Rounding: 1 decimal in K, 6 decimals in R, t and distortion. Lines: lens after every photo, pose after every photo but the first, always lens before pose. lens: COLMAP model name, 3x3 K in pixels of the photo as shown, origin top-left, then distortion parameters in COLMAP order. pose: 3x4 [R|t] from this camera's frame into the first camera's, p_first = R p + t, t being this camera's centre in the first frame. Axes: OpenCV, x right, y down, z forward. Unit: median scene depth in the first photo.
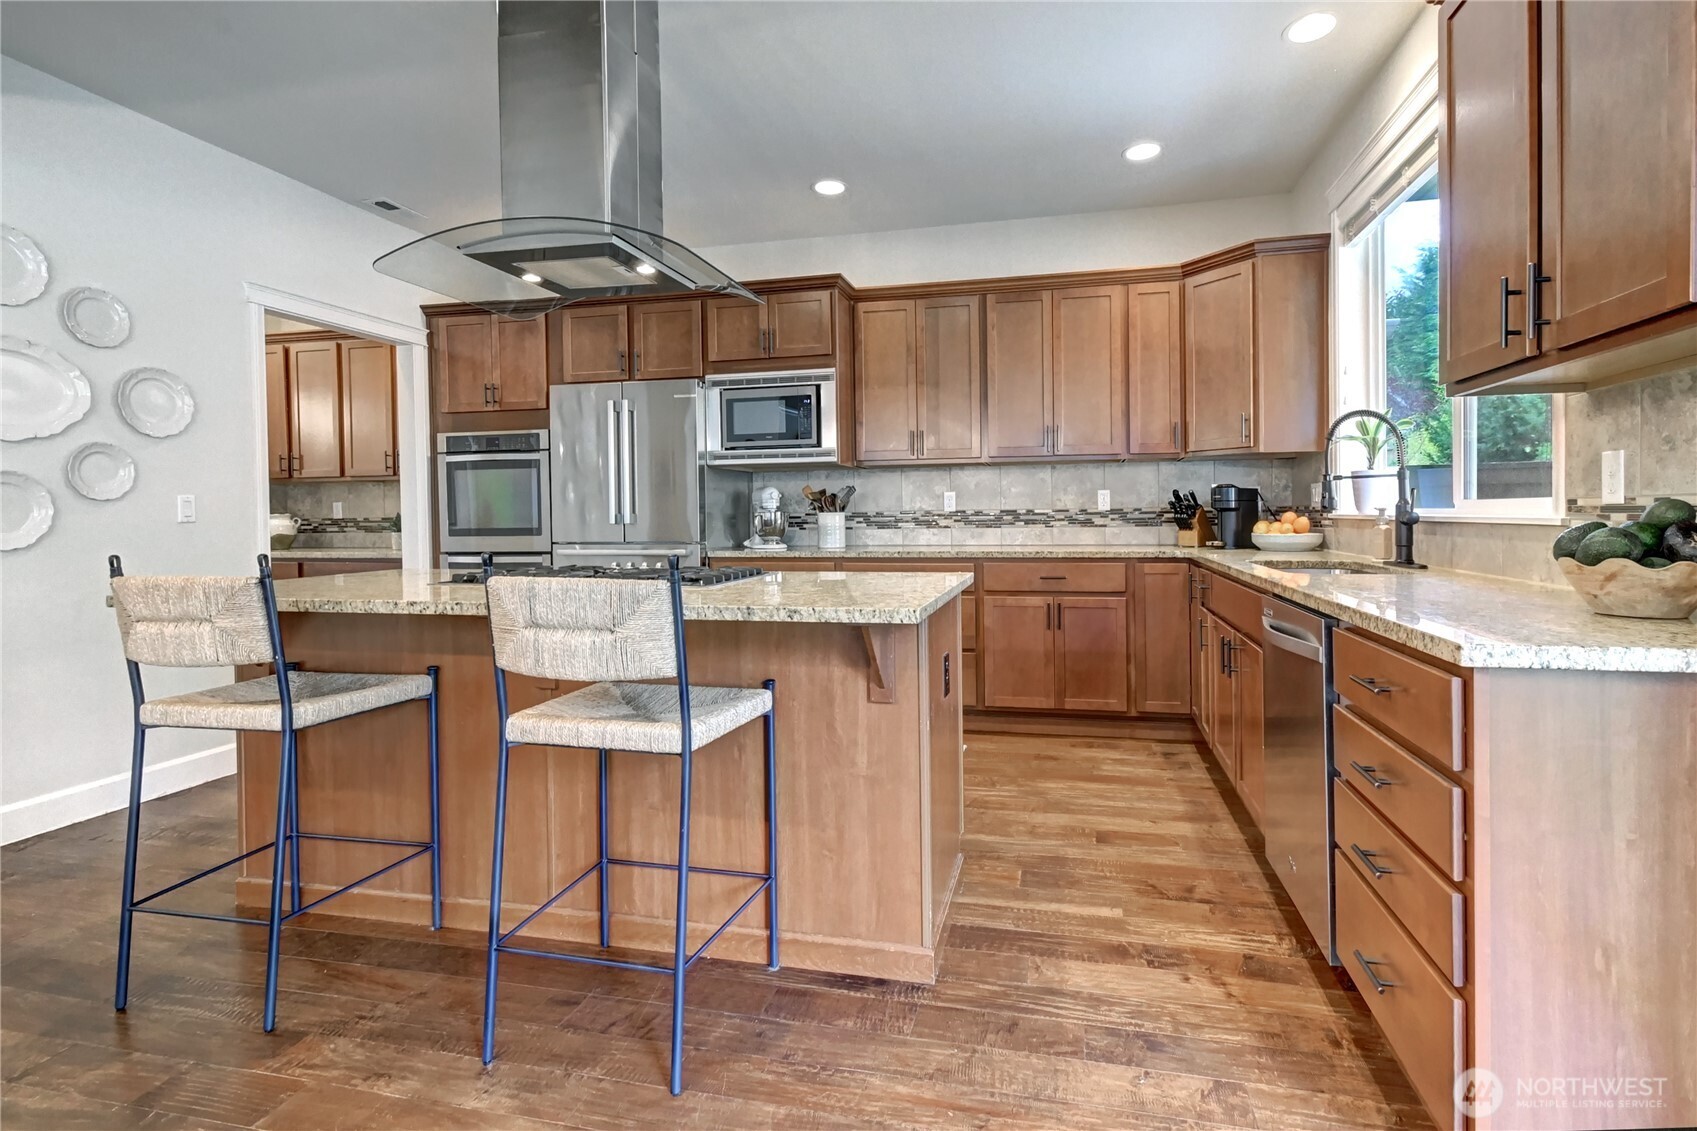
lens RADIAL K [[762.0, 0, 928.9], [0, 762.0, 521.8], [0, 0, 1]] dist [-0.000865, 0.000089]
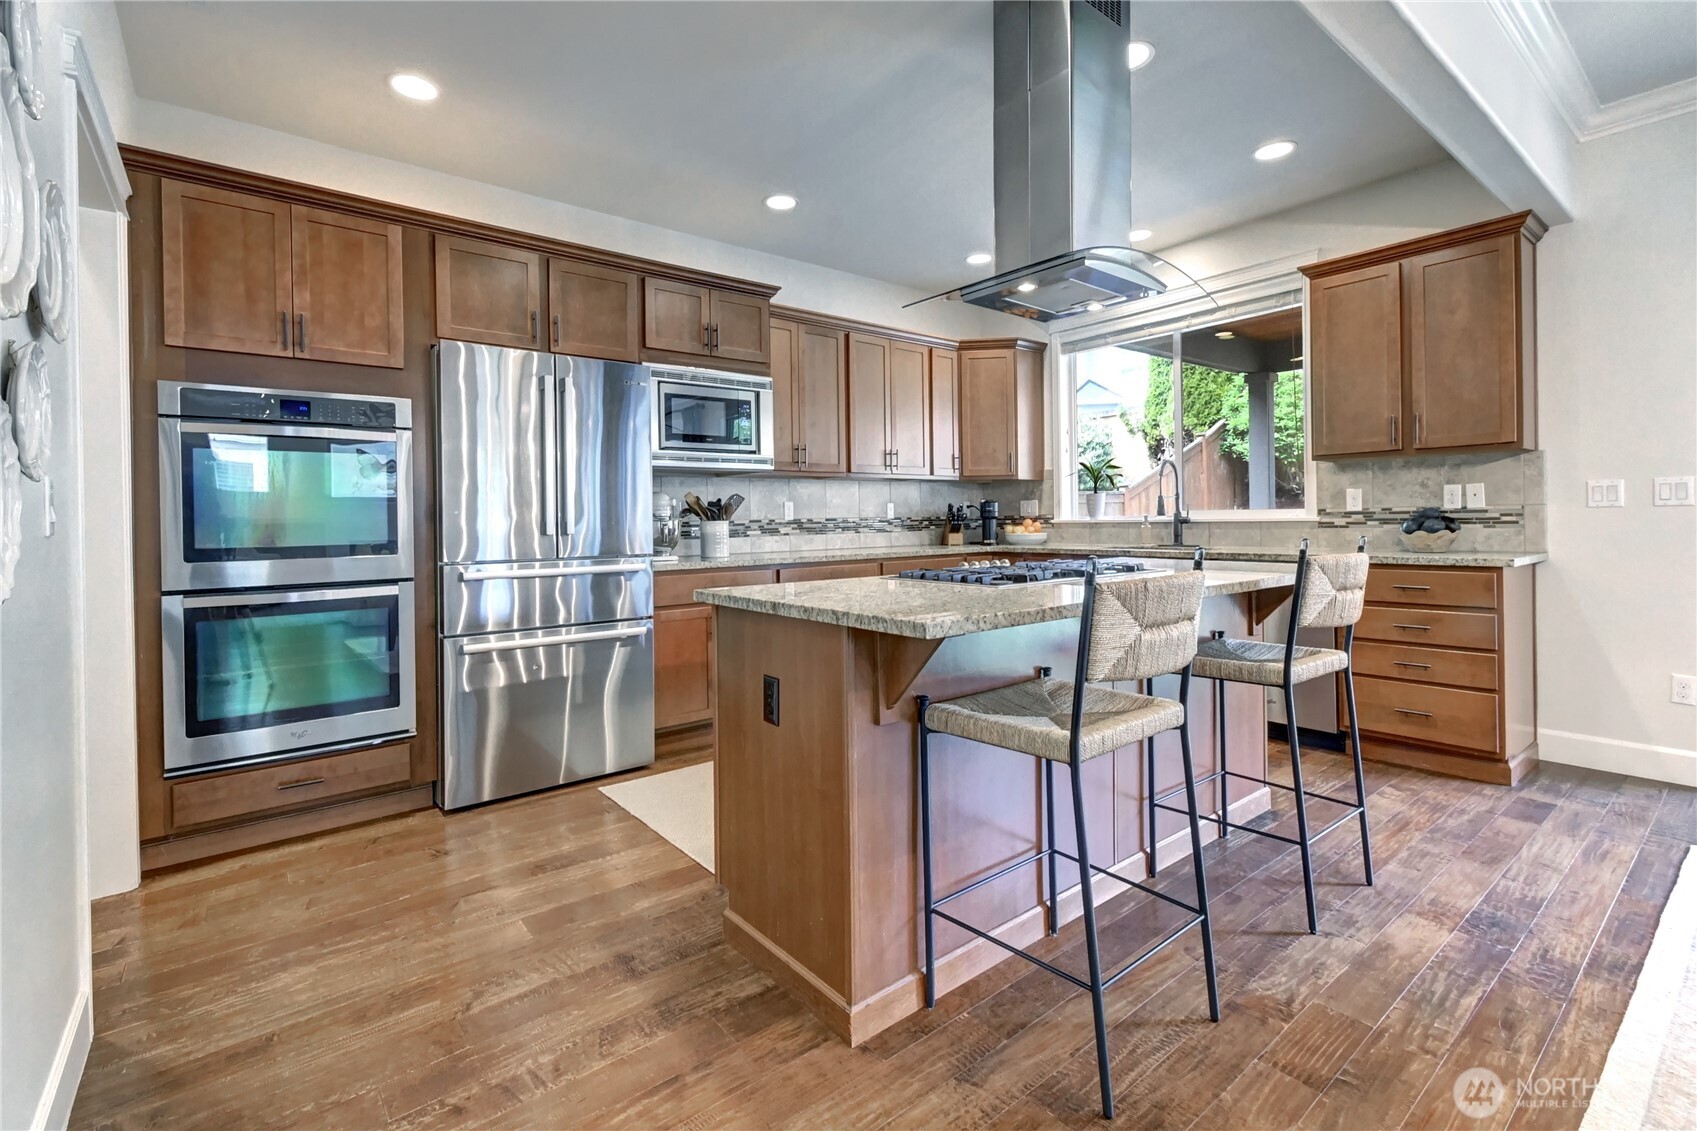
lens RADIAL K [[736.8, 0, 815.7], [0, 736.8, 524.2], [0, 0, 1]] dist [0.008491, -0.000197]
pose [[0.661788, -0.002645, 0.749686, -0.808847], [0.017850, 0.999766, -0.012230, 0.006591], [-0.749478, 0.021476, 0.661681, 0.304899]]
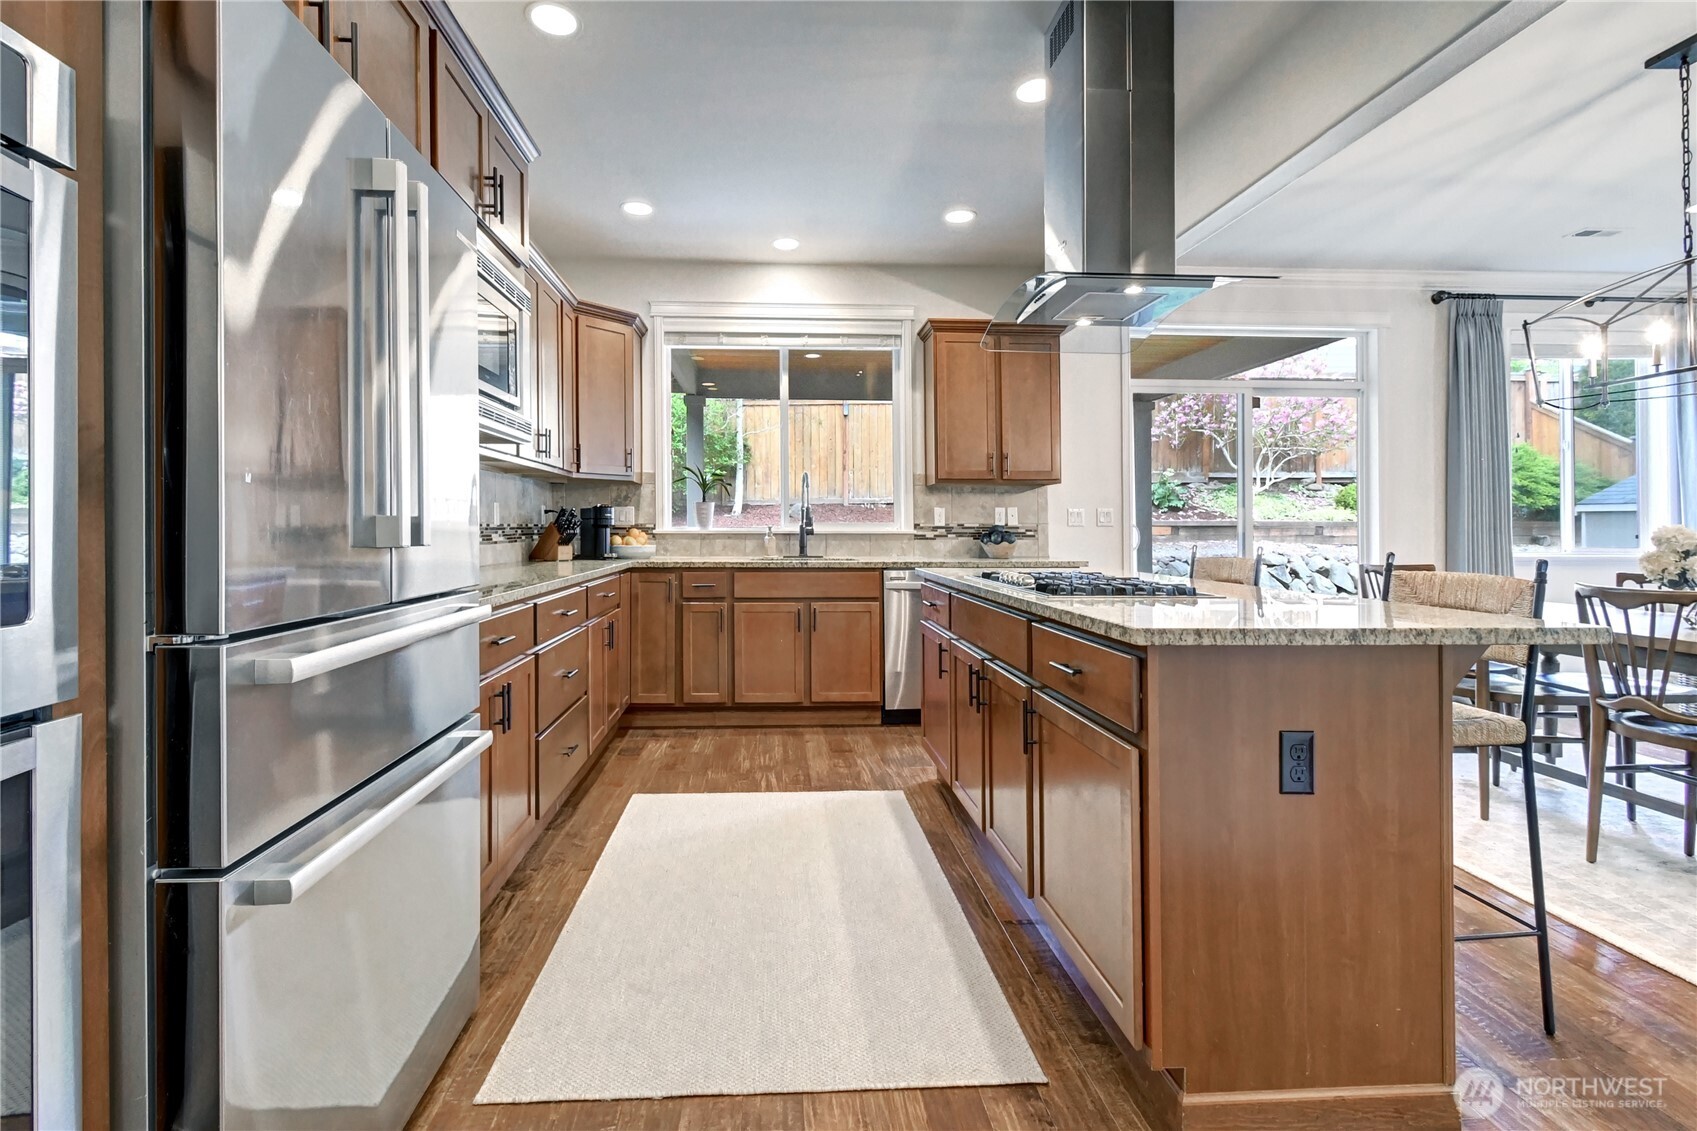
lens RADIAL K [[784.6, 0, 794.5], [0, 784.6, 522.5], [0, 0, 1]] dist [-0.000487, -0.000131]
pose [[-0.233442, 0.018173, 0.972201, -0.785753], [0.014571, 0.999778, -0.015190, 0.000400], [-0.972262, 0.010620, -0.233655, 0.932415]]
